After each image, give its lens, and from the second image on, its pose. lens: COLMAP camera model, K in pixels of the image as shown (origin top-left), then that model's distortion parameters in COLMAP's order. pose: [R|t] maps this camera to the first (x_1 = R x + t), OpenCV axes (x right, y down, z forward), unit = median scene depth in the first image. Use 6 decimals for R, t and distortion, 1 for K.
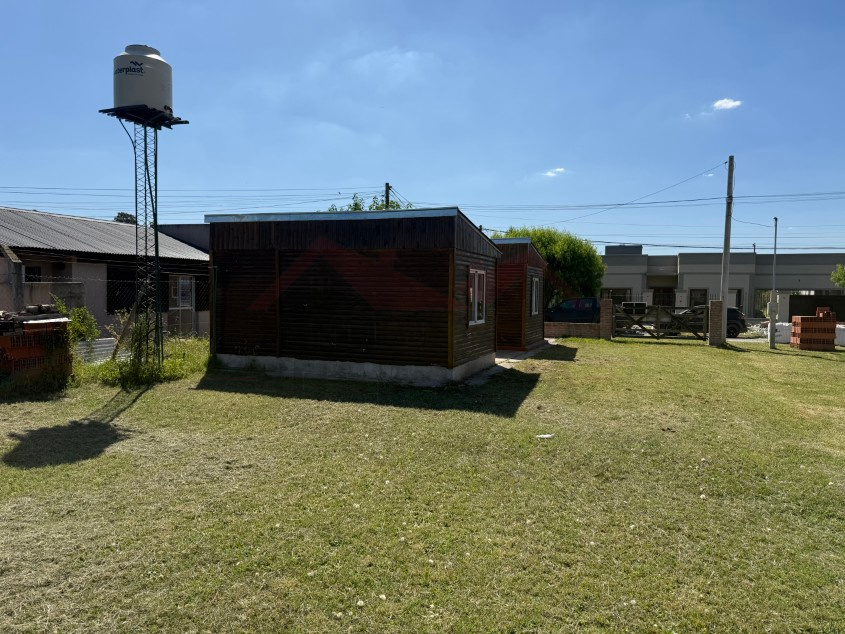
lens RADIAL K [[586.3, 0, 423.9], [0, 586.3, 321.5], [0, 0, 1]] dist [0.118352, -0.185061]
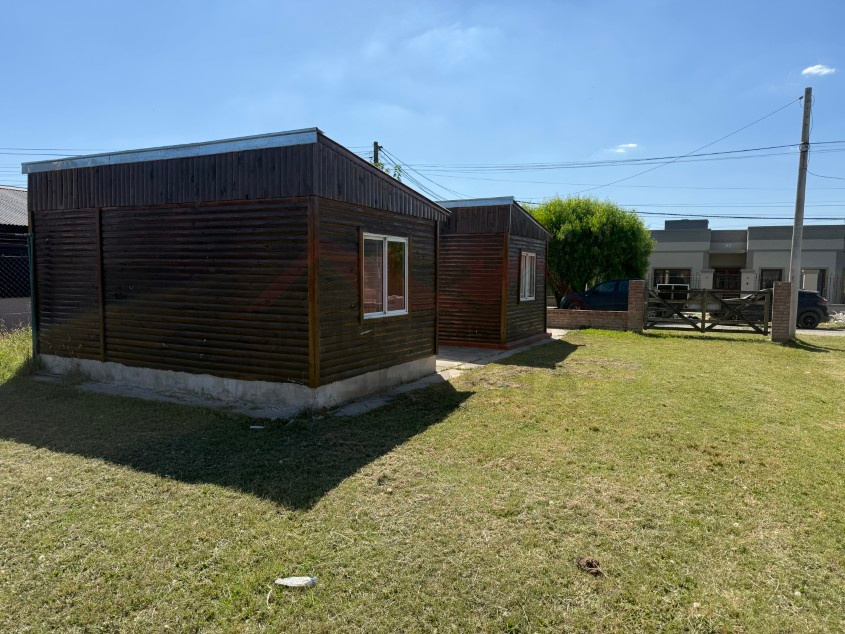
lens RADIAL K [[593.0, 0, 420.3], [0, 593.0, 321.0], [0, 0, 1]] dist [0.045210, -0.040119]
pose [[0.993795, 0.007147, -0.110993, 0.112848], [-0.004044, 0.999595, 0.028152, -0.005288], [0.111150, -0.027529, 0.993422, 0.184723]]
